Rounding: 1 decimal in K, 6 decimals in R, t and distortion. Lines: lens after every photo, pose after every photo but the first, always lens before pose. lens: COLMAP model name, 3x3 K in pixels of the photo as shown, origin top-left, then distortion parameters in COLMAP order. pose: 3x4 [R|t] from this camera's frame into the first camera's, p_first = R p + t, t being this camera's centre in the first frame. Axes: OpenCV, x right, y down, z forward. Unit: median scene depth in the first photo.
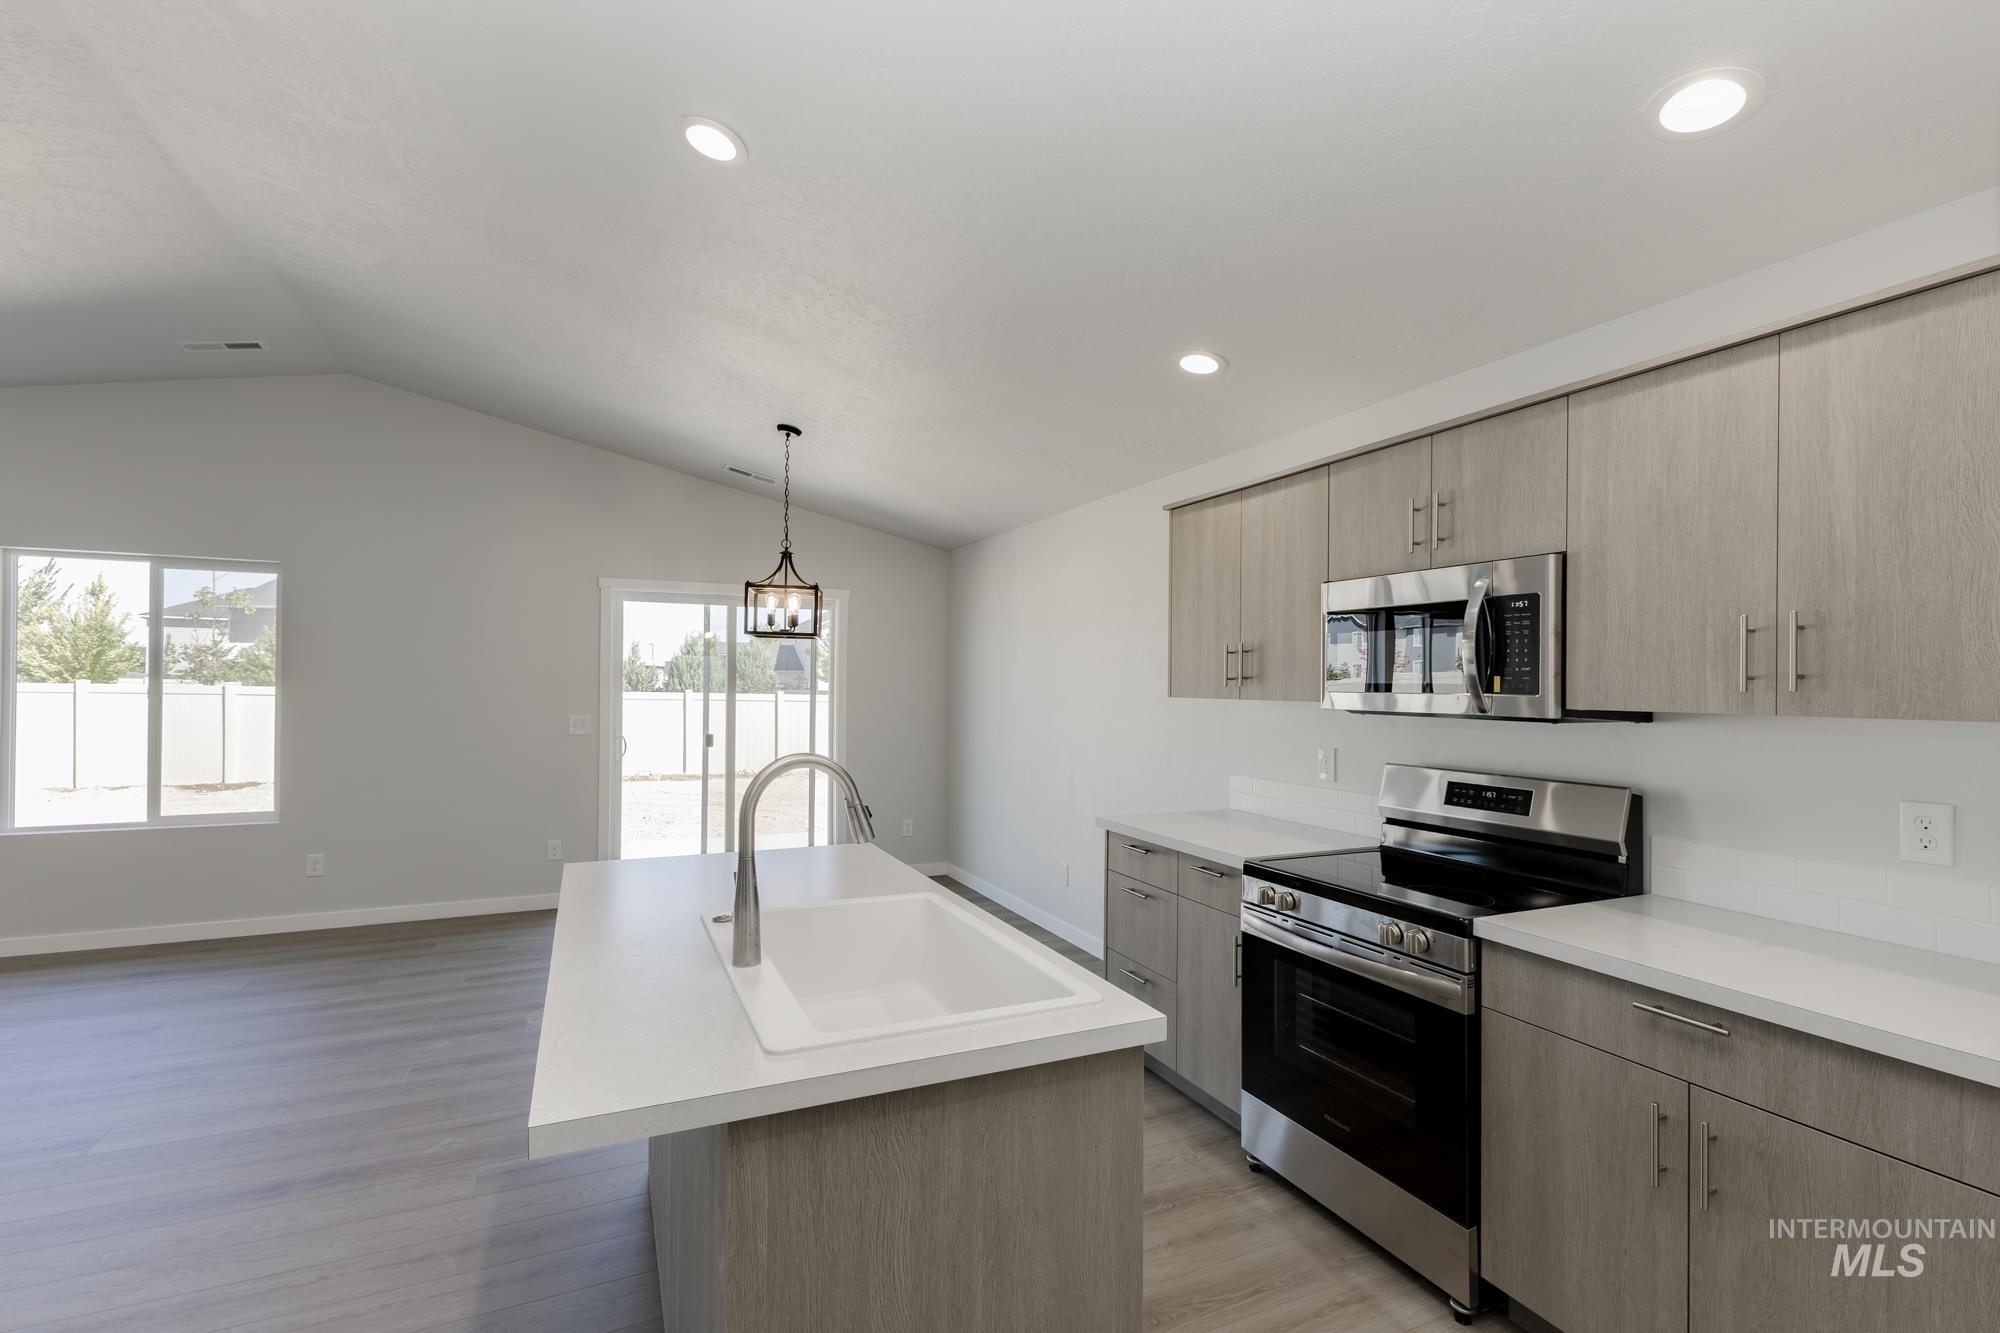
lens RADIAL K [[890.8, 0, 1001.3], [0, 890.8, 681.3], [0, 0, 1]] dist [0.005966, -0.000581]
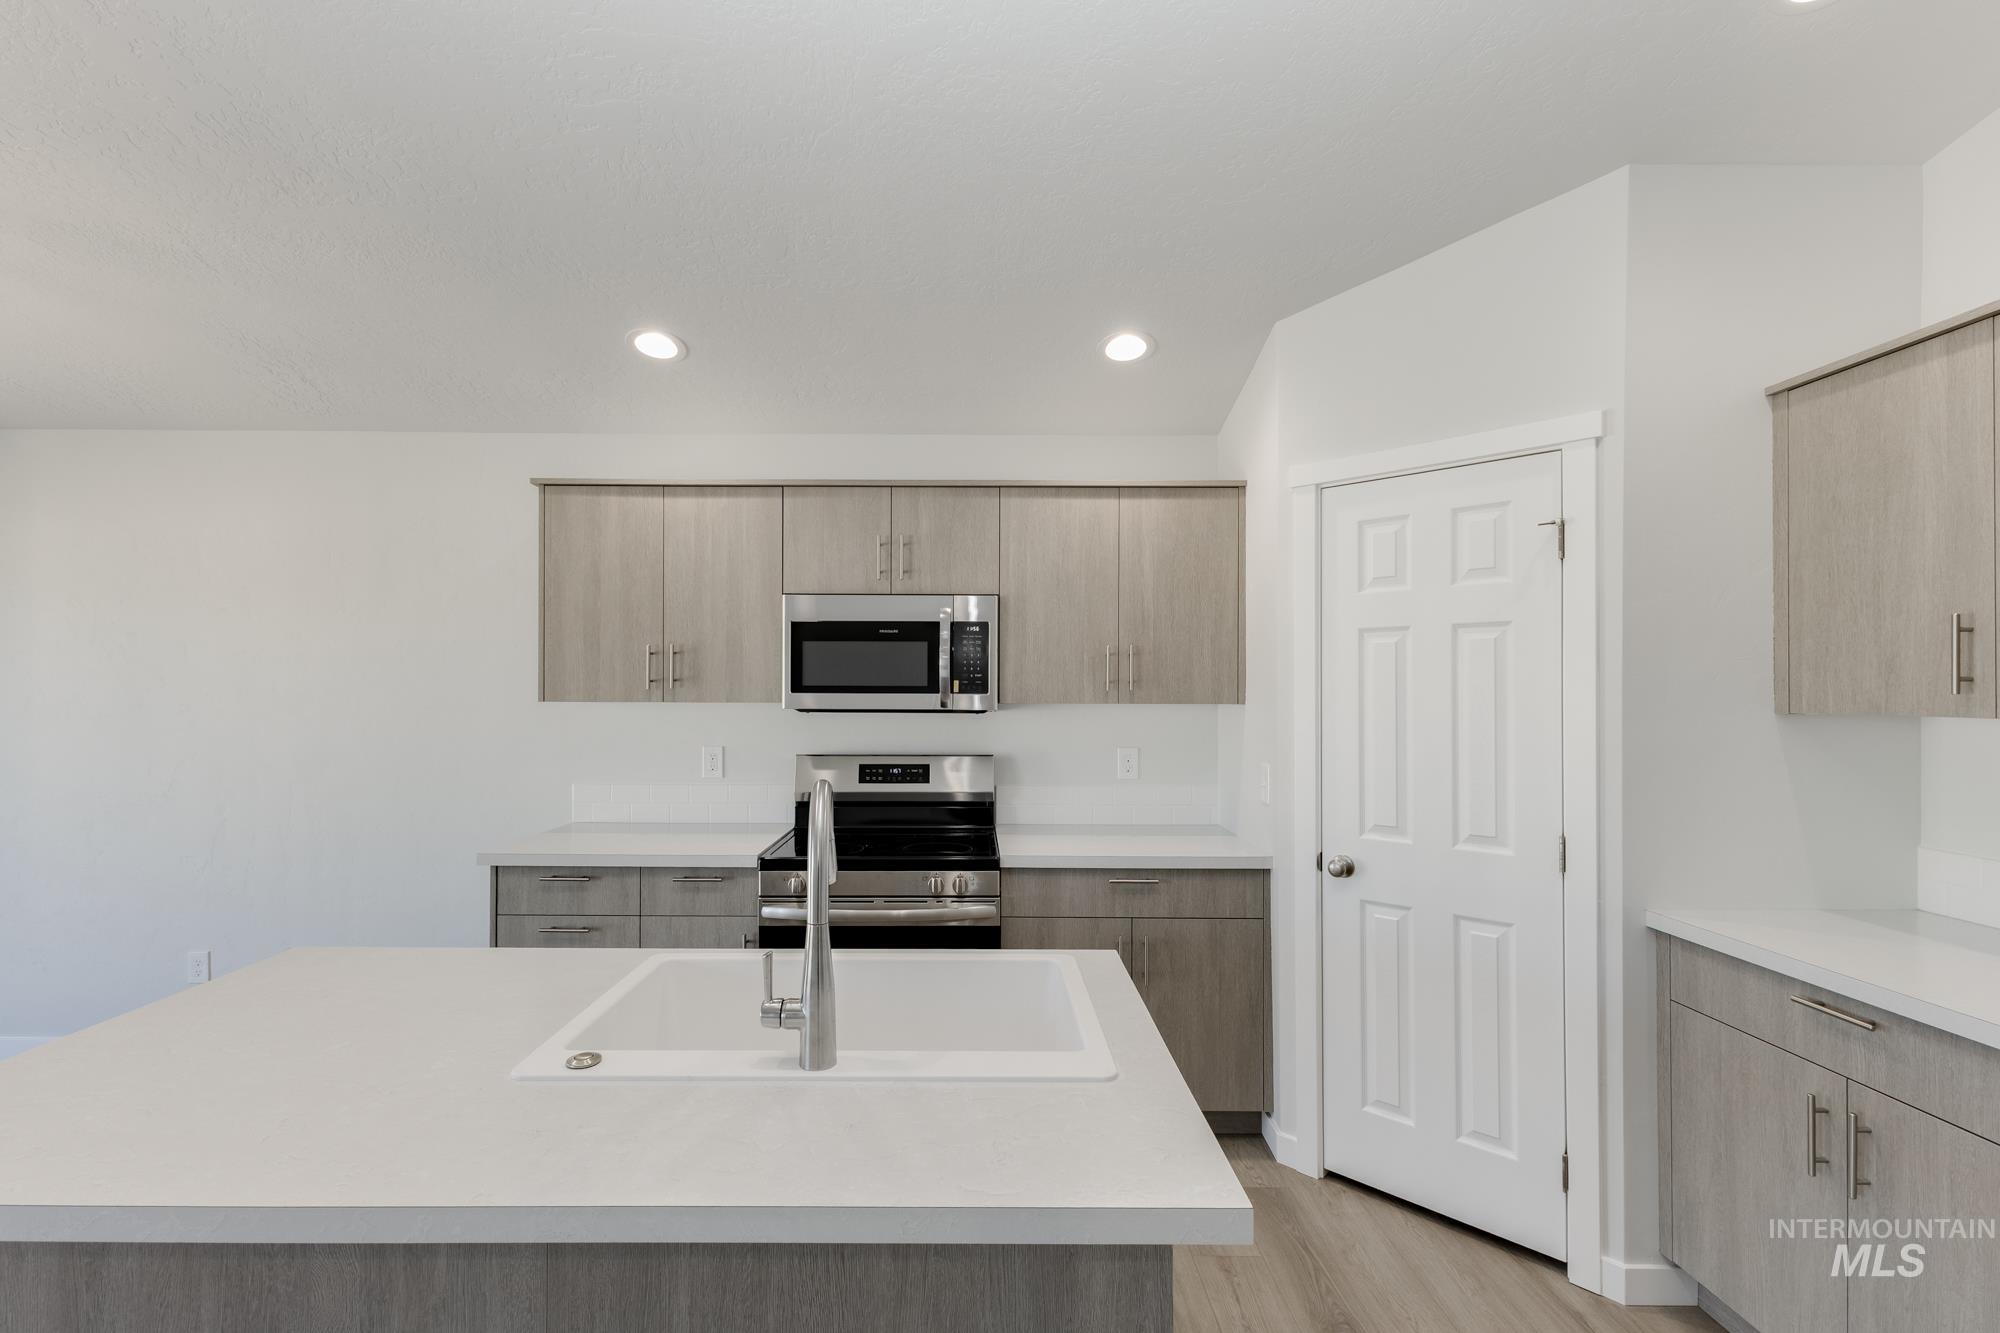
lens RADIAL K [[872.7, 0, 978.8], [0, 872.7, 687.7], [0, 0, 1]] dist [0.010099, -0.003160]
pose [[0.420076, -0.009052, 0.907444, -0.410111], [-0.001323, 0.999943, 0.010587, -0.005506], [-0.907488, -0.005648, 0.420040, 0.261898]]
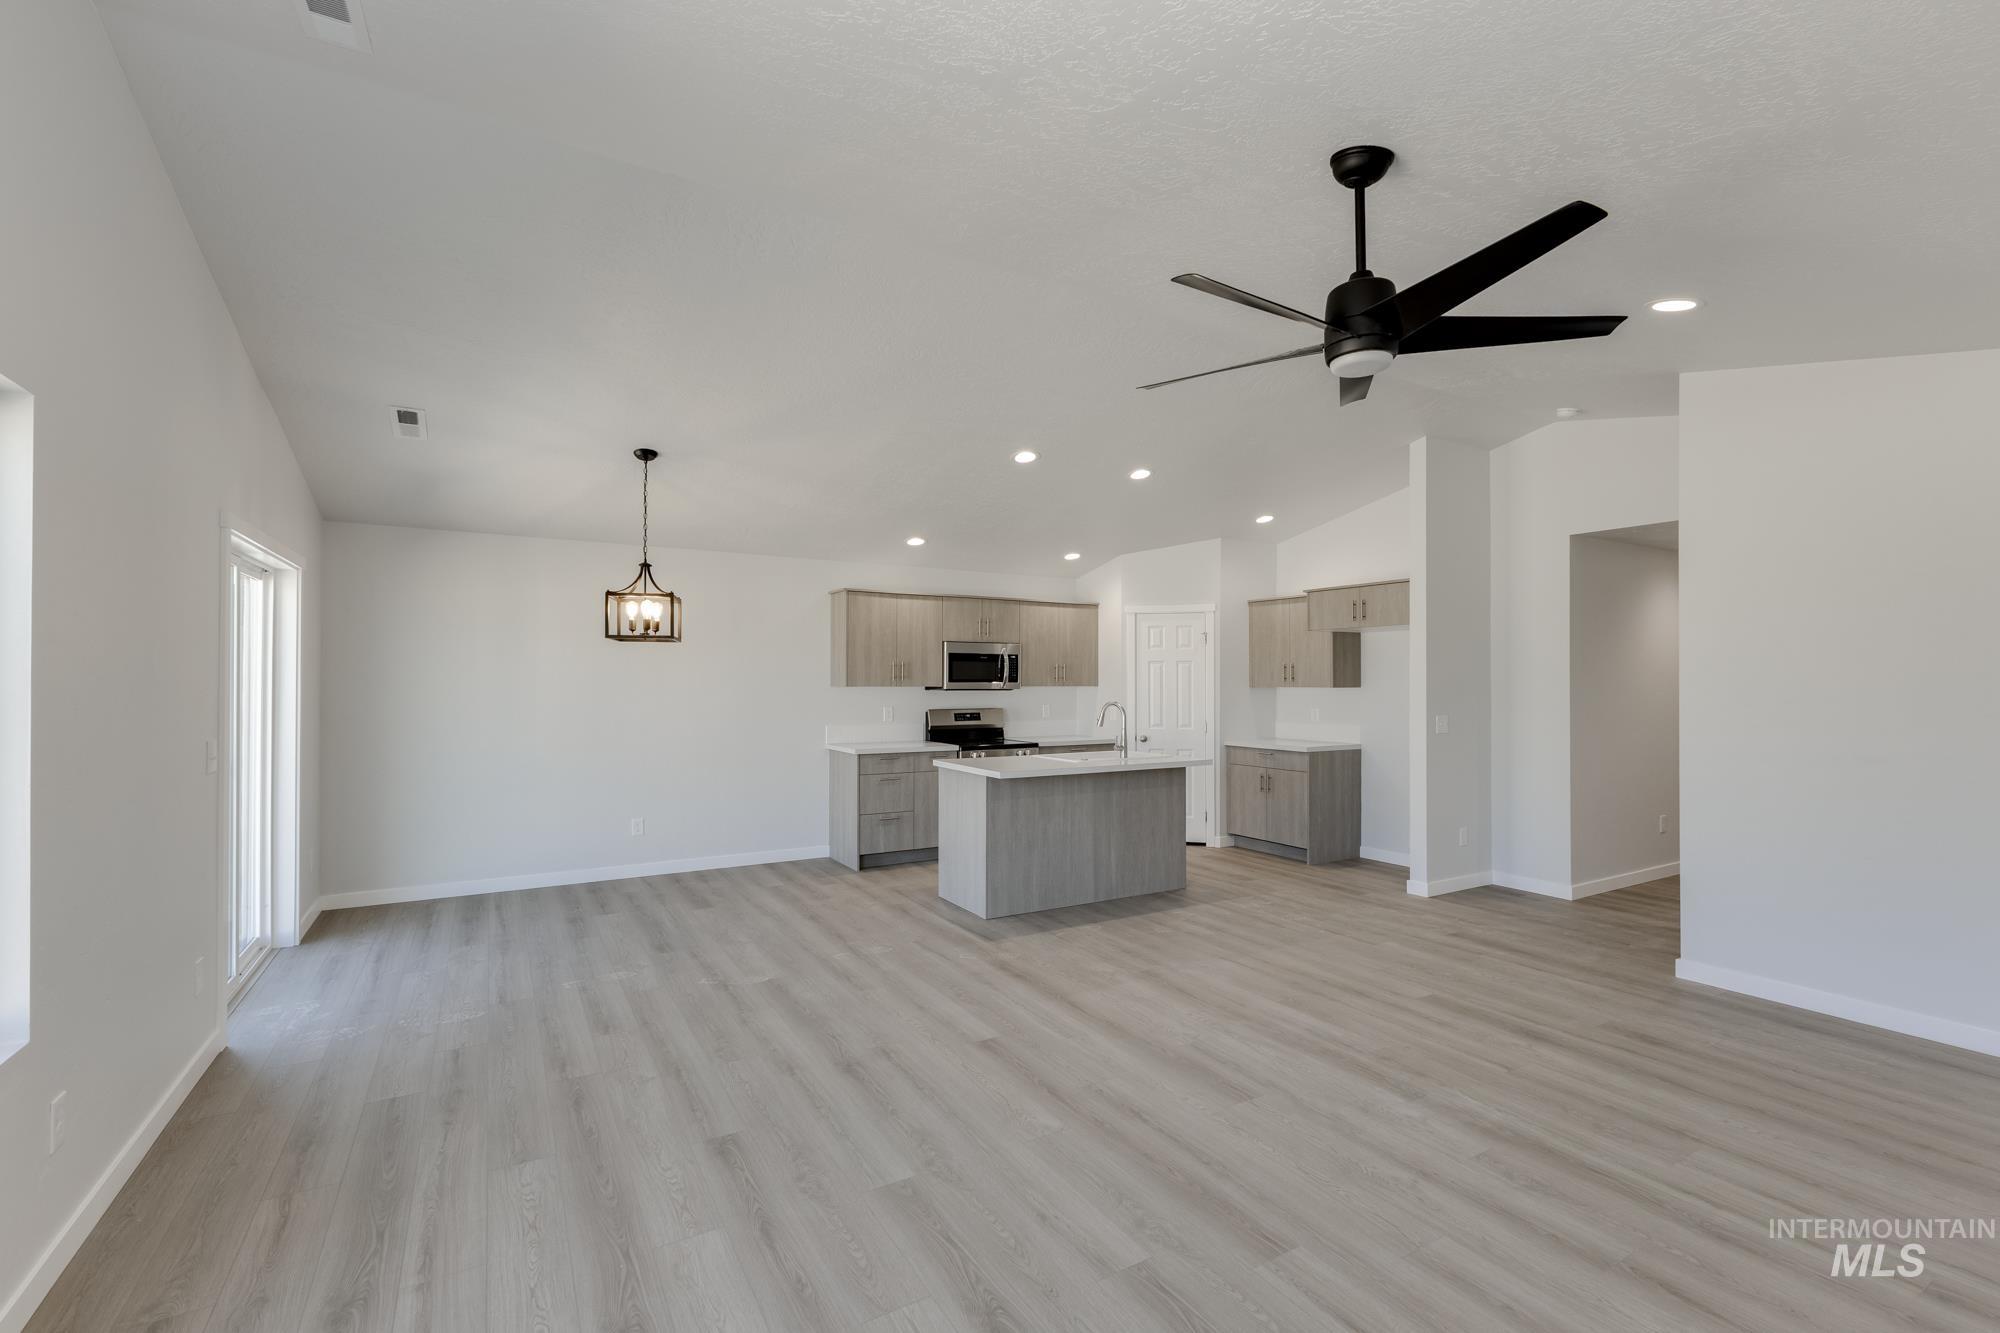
lens RADIAL K [[872.7, 0, 1010.1], [0, 872.7, 675.1], [0, 0, 1]] dist [0.010099, -0.003160]
pose [[-0.107350, -0.003993, 0.994213, -1.785728], [-0.006246, 0.999975, 0.003342, -0.016136], [-0.994202, -0.005851, -0.107372, 0.864696]]
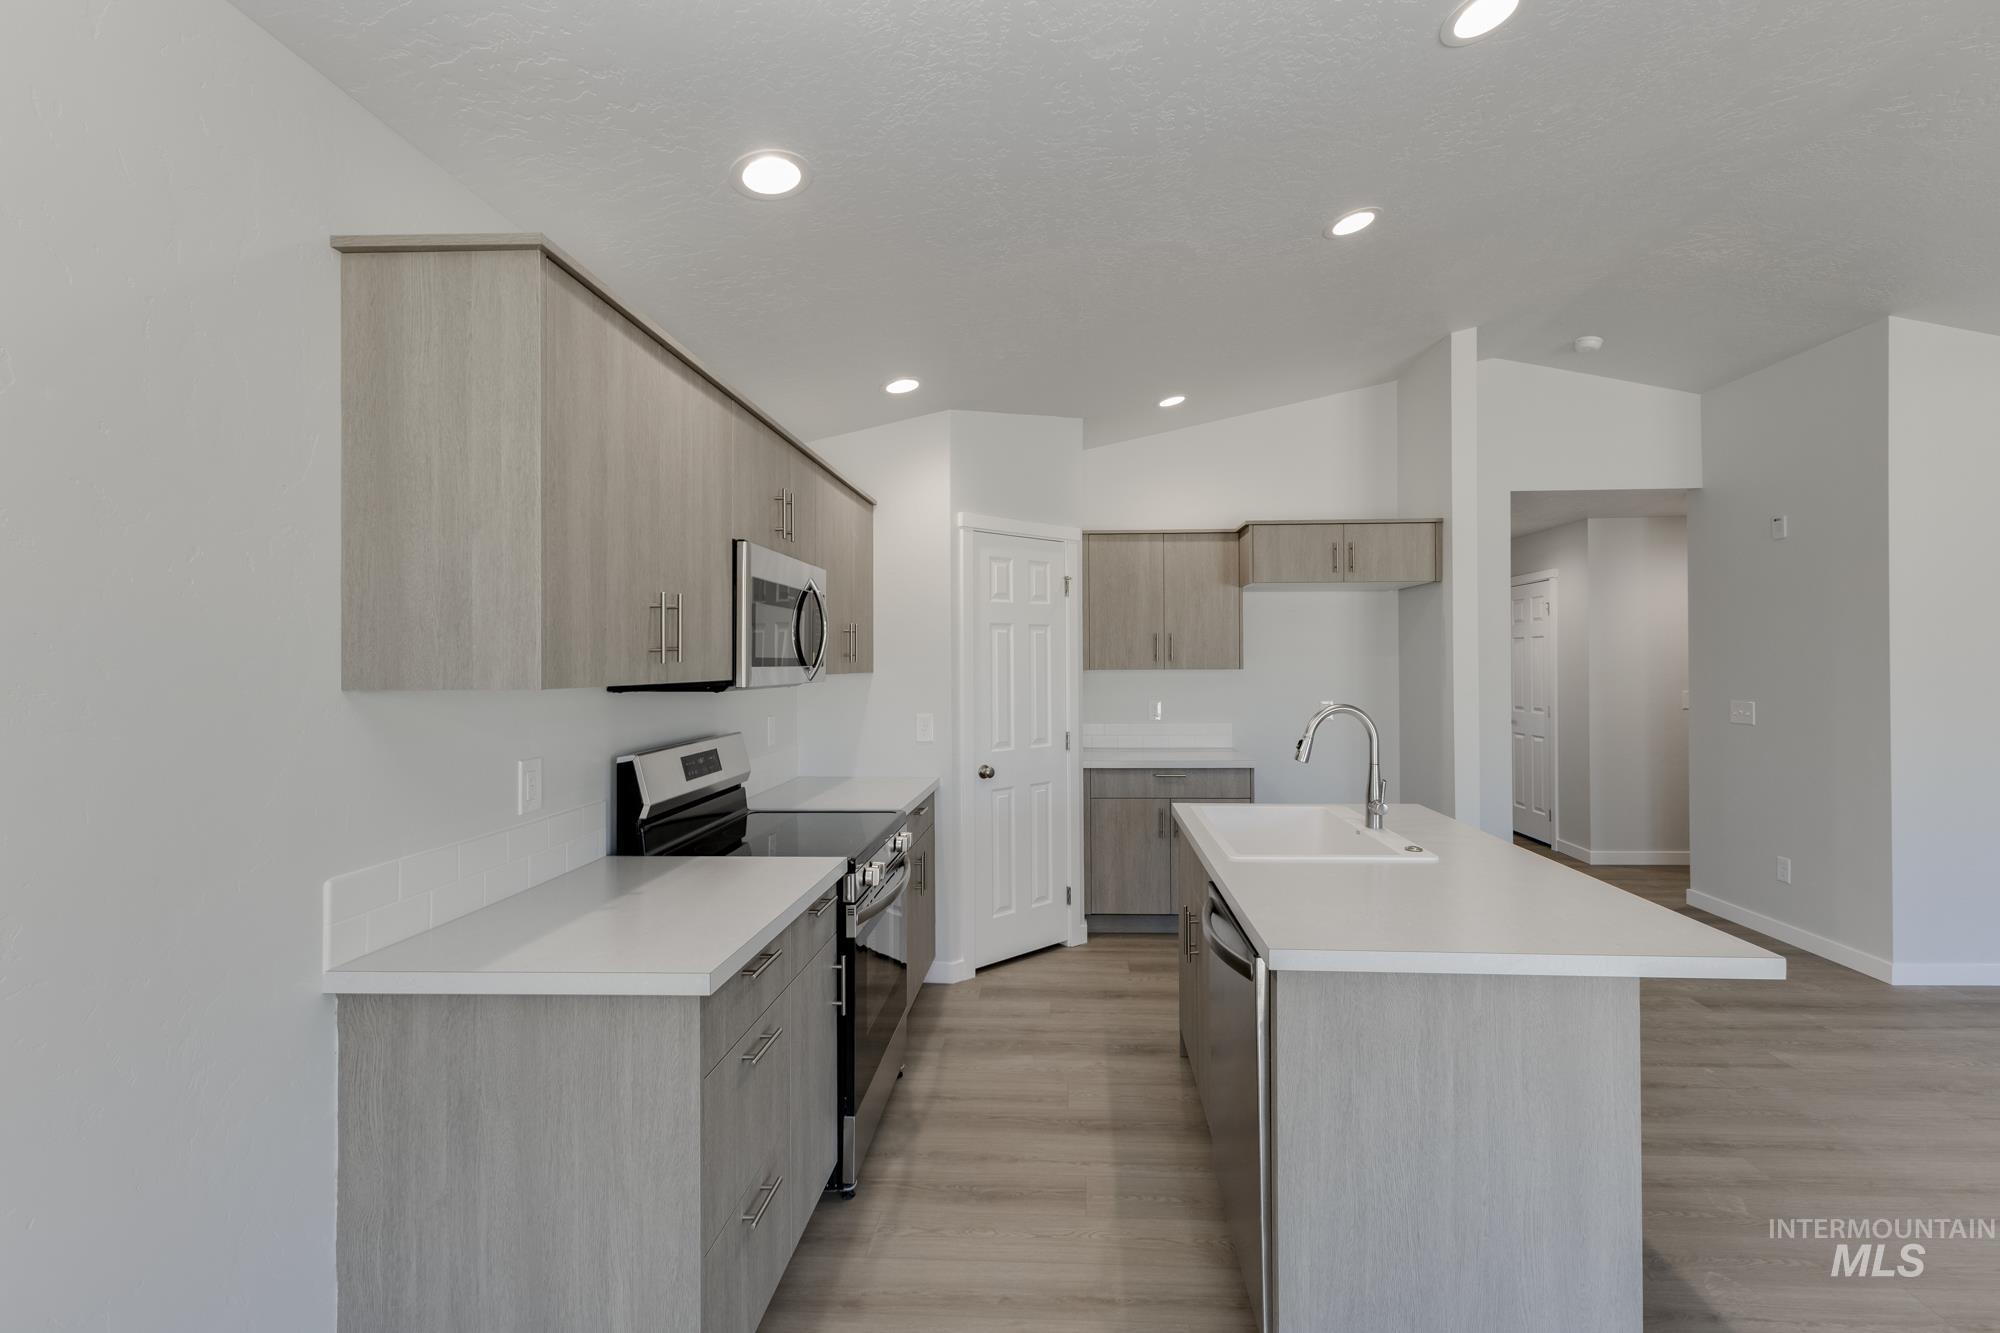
lens RADIAL K [[872.7, 0, 1041.0], [0, 872.7, 663.3], [0, 0, 1]] dist [0.010099, -0.003160]
pose [[-0.888330, -0.007709, 0.459141, -0.221659], [-0.006689, 0.999970, 0.003848, 0.001505], [-0.459157, 0.000347, -0.888355, 1.282138]]
